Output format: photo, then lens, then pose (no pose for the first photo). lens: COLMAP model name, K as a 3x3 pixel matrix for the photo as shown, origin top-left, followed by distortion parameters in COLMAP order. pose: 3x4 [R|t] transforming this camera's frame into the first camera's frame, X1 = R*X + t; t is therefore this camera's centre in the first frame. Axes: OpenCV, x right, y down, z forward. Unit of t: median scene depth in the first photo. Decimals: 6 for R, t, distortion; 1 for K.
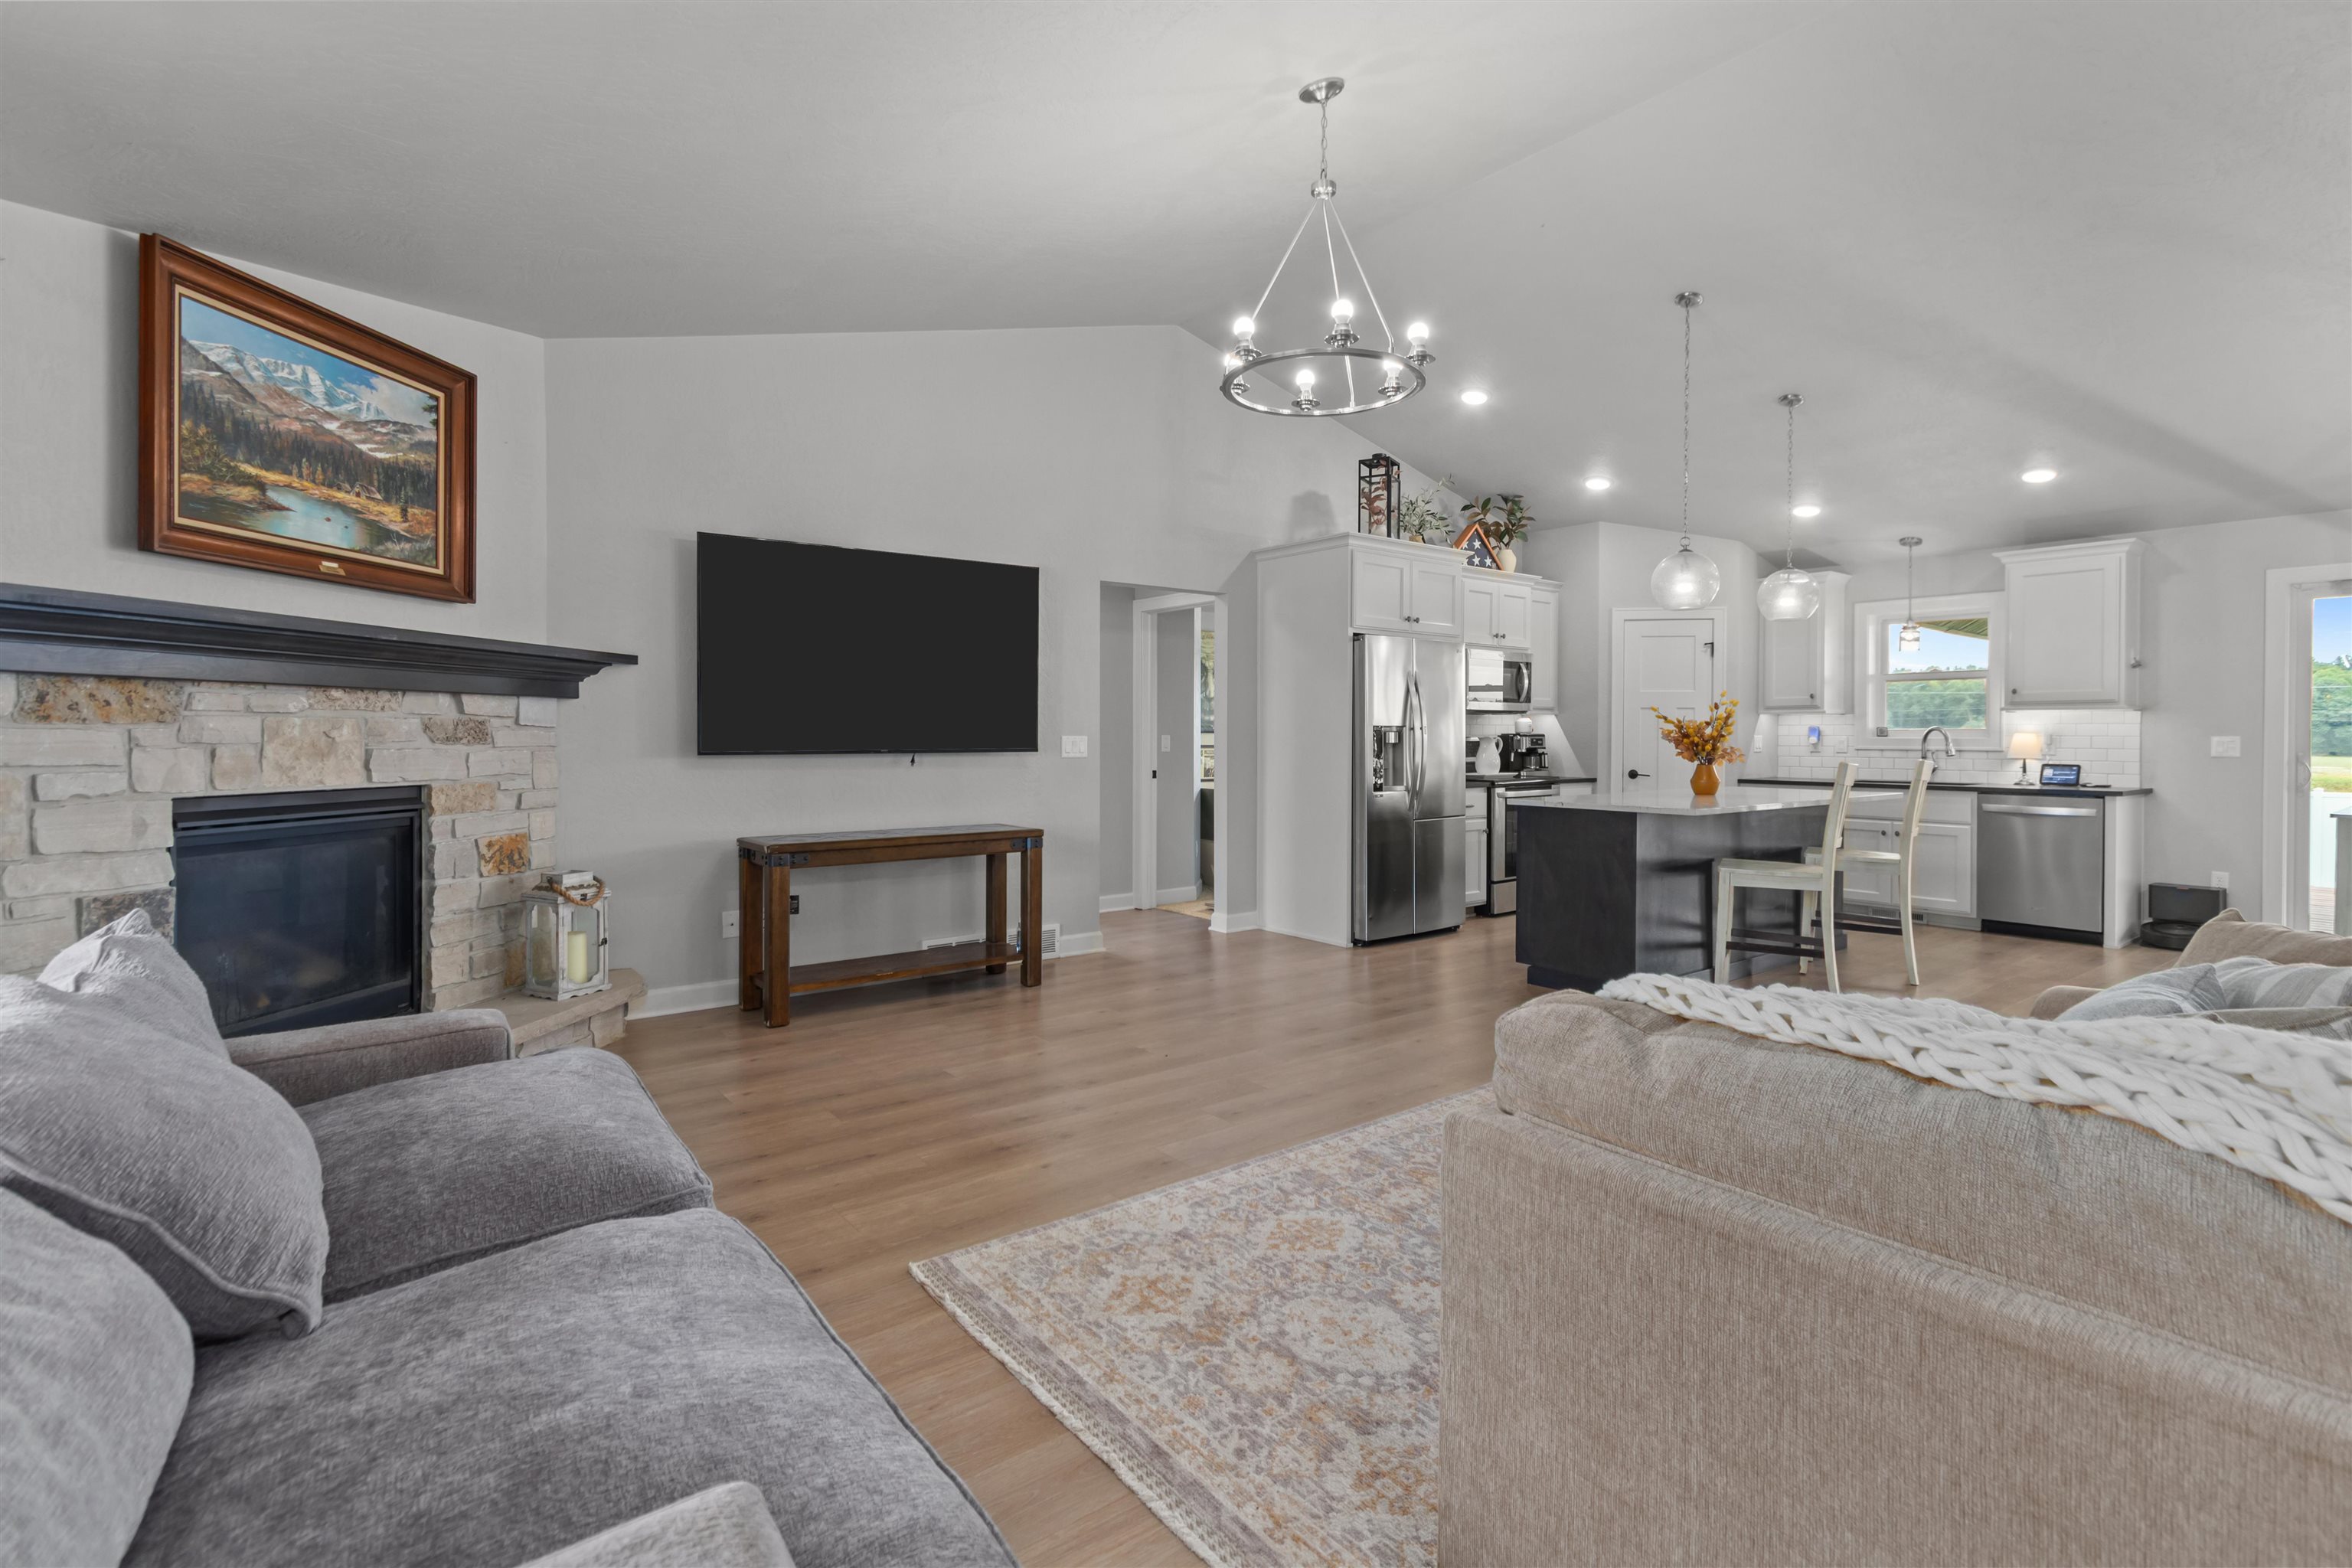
lens RADIAL K [[1120.2, 0, 1166.4], [0, 1120.2, 750.5], [0, 0, 1]] dist [0.017717, -0.001932]
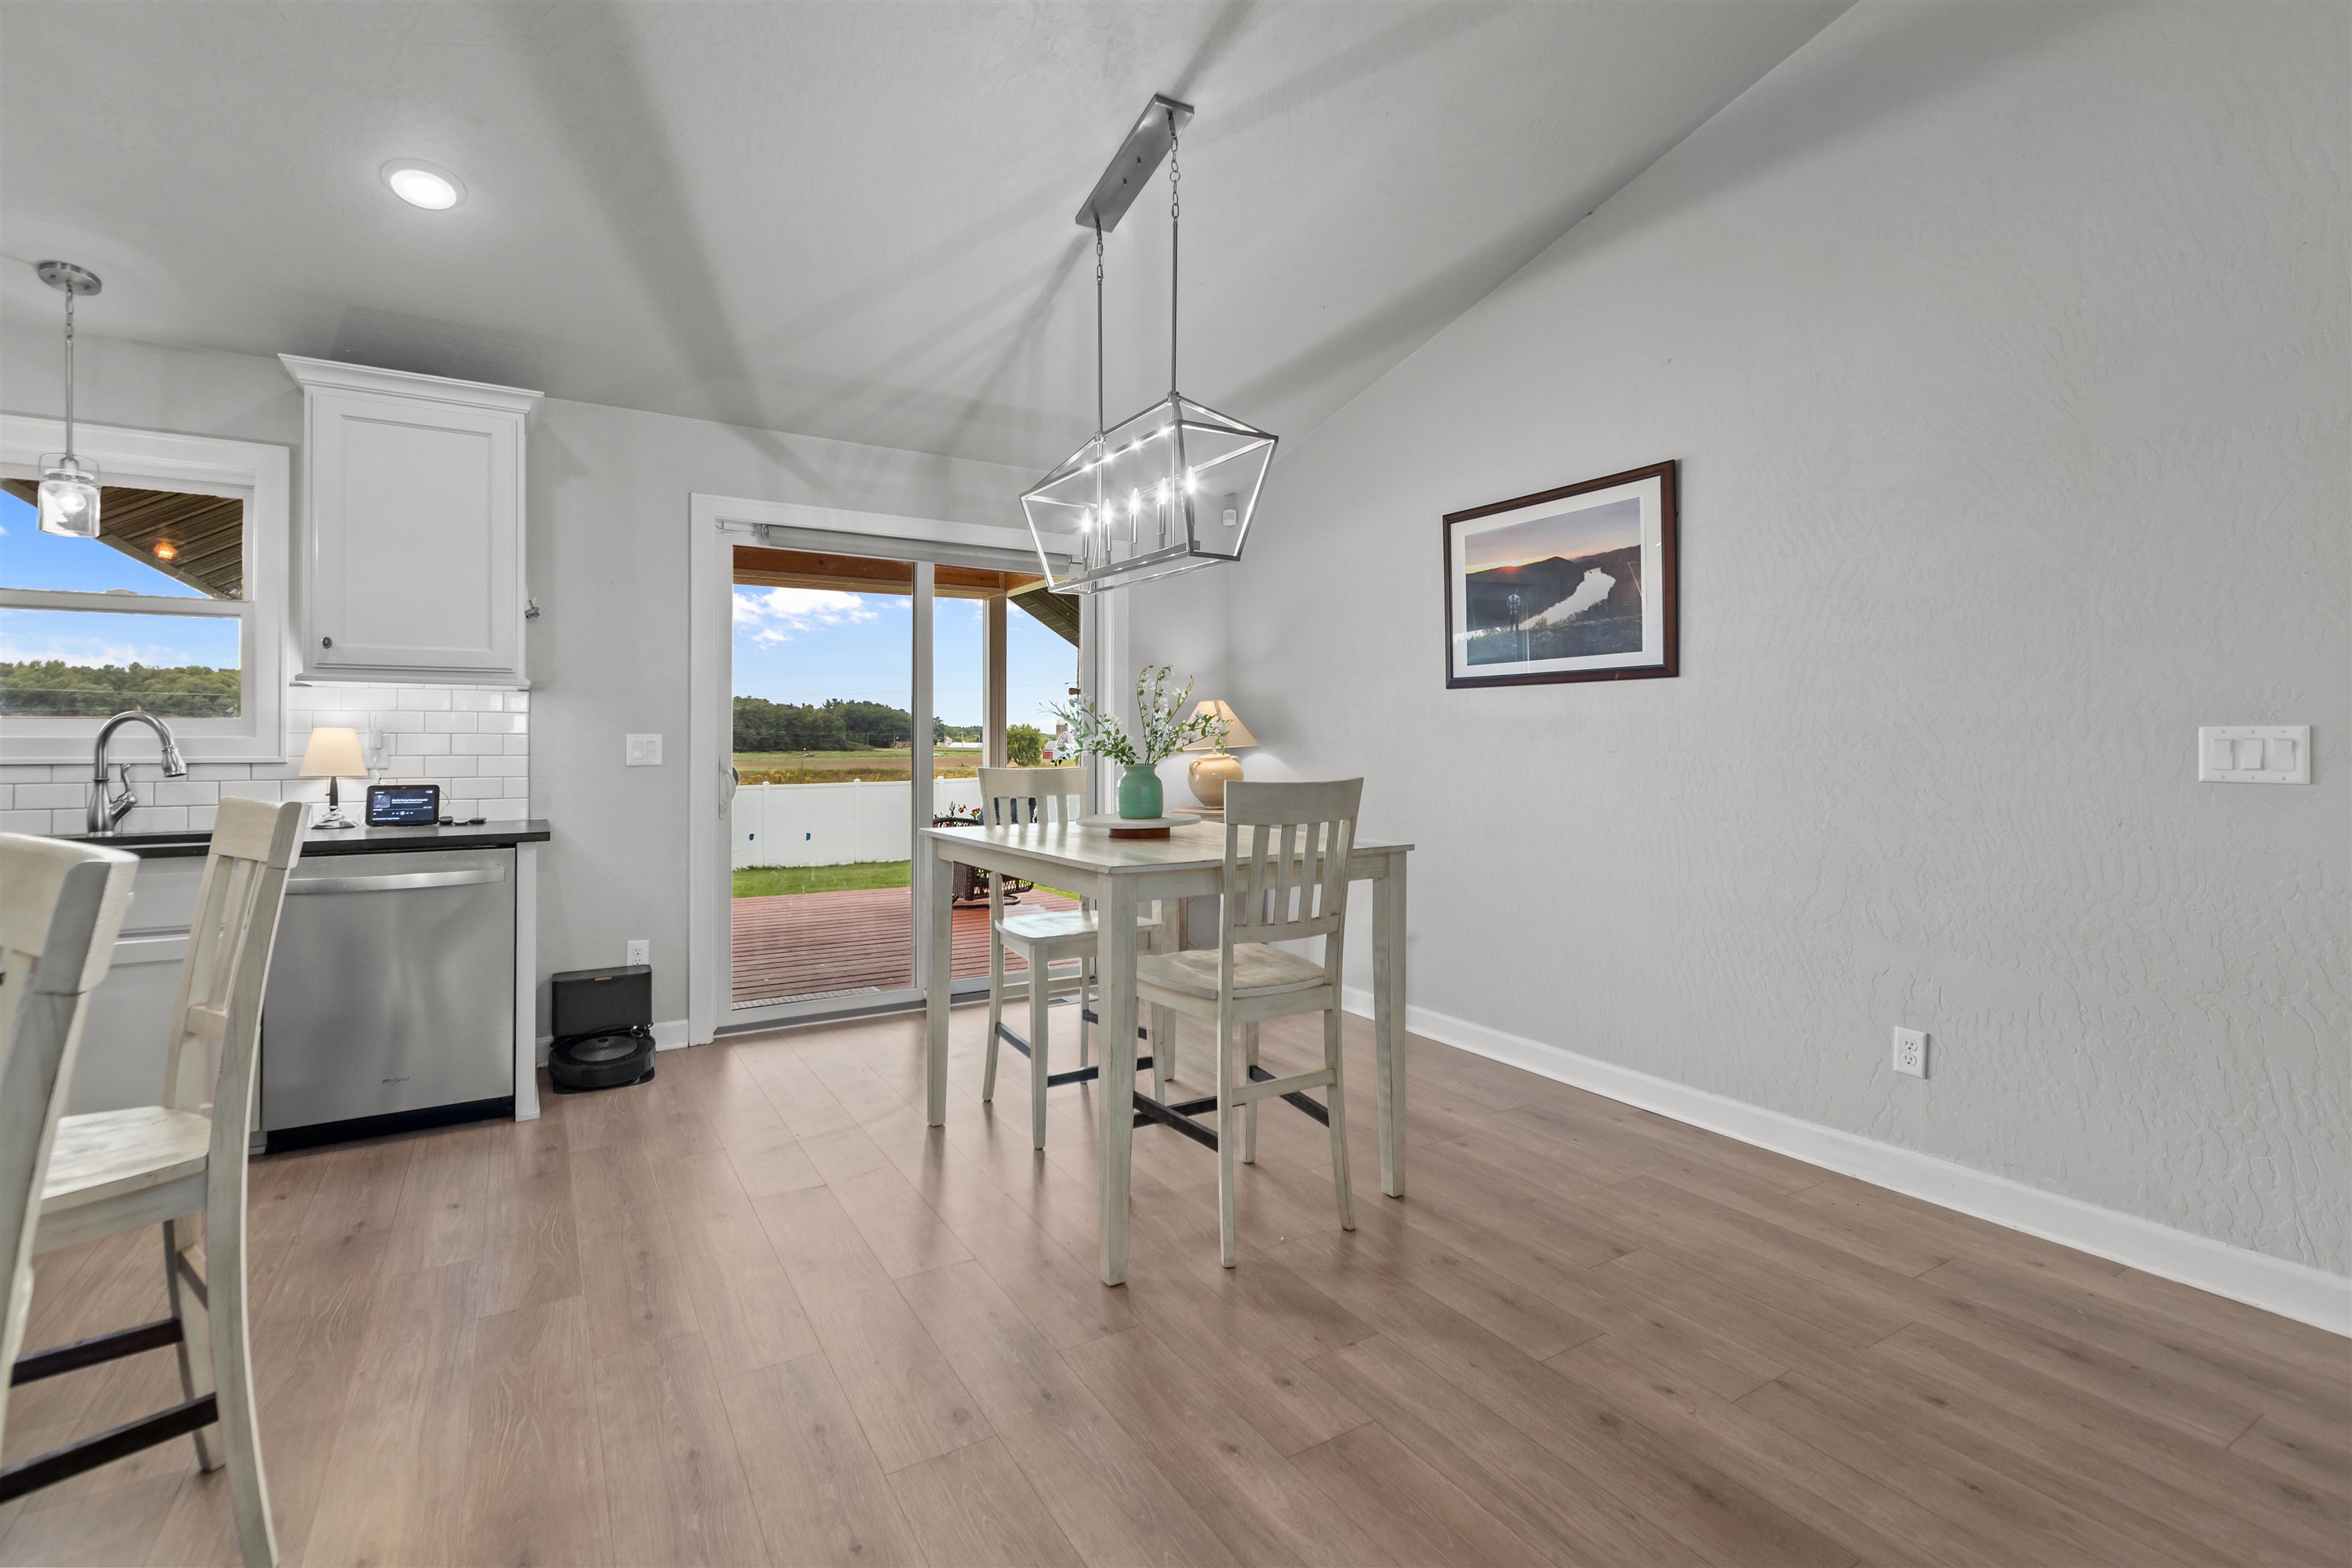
lens RADIAL K [[1120.2, 0, 1166.4], [0, 1120.2, 735.9], [0, 0, 1]] dist [0.017717, -0.001932]
pose [[0.114300, 0.004762, 0.993435, 0.310513], [0.013605, 0.999887, -0.006358, -0.003562], [-0.993353, 0.014242, 0.114222, 0.602682]]
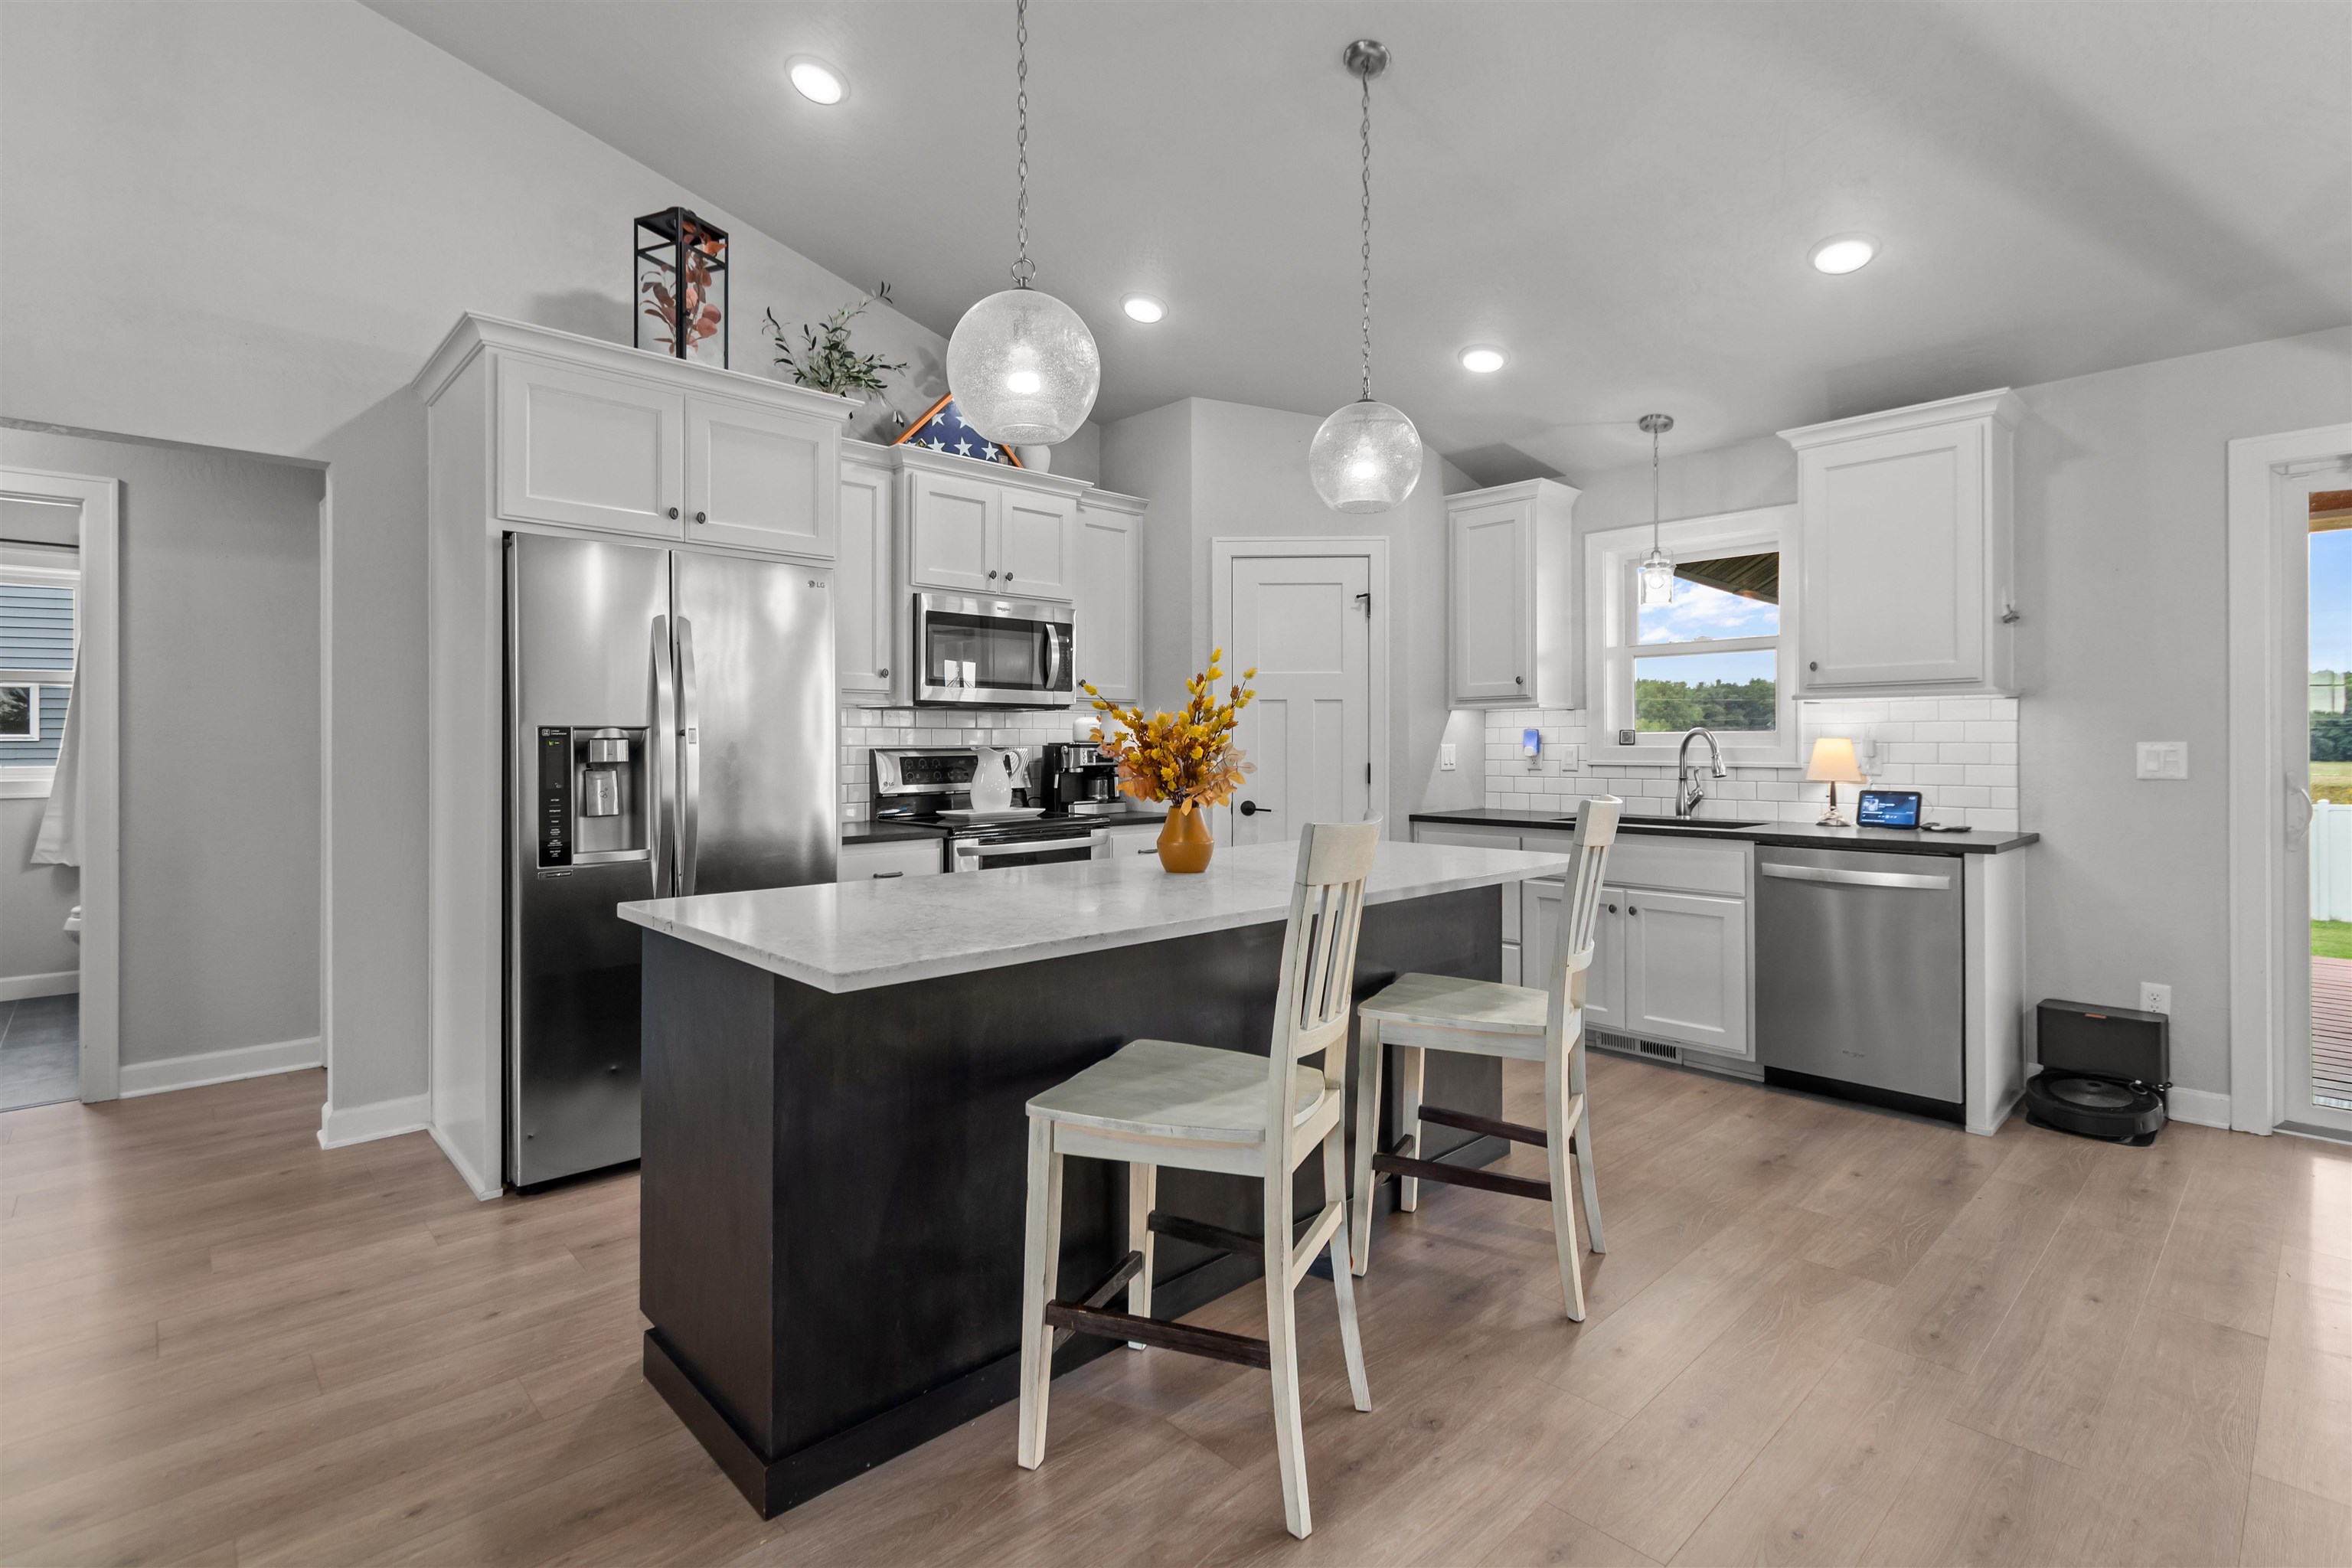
lens RADIAL K [[1120.2, 0, 1170.1], [0, 1120.2, 744.1], [0, 0, 1]] dist [0.017717, -0.001932]
pose [[0.995367, -0.004425, 0.096047, 0.380159], [0.005753, 0.999892, -0.013548, -0.006954], [-0.095977, 0.014038, 0.995285, 0.475480]]
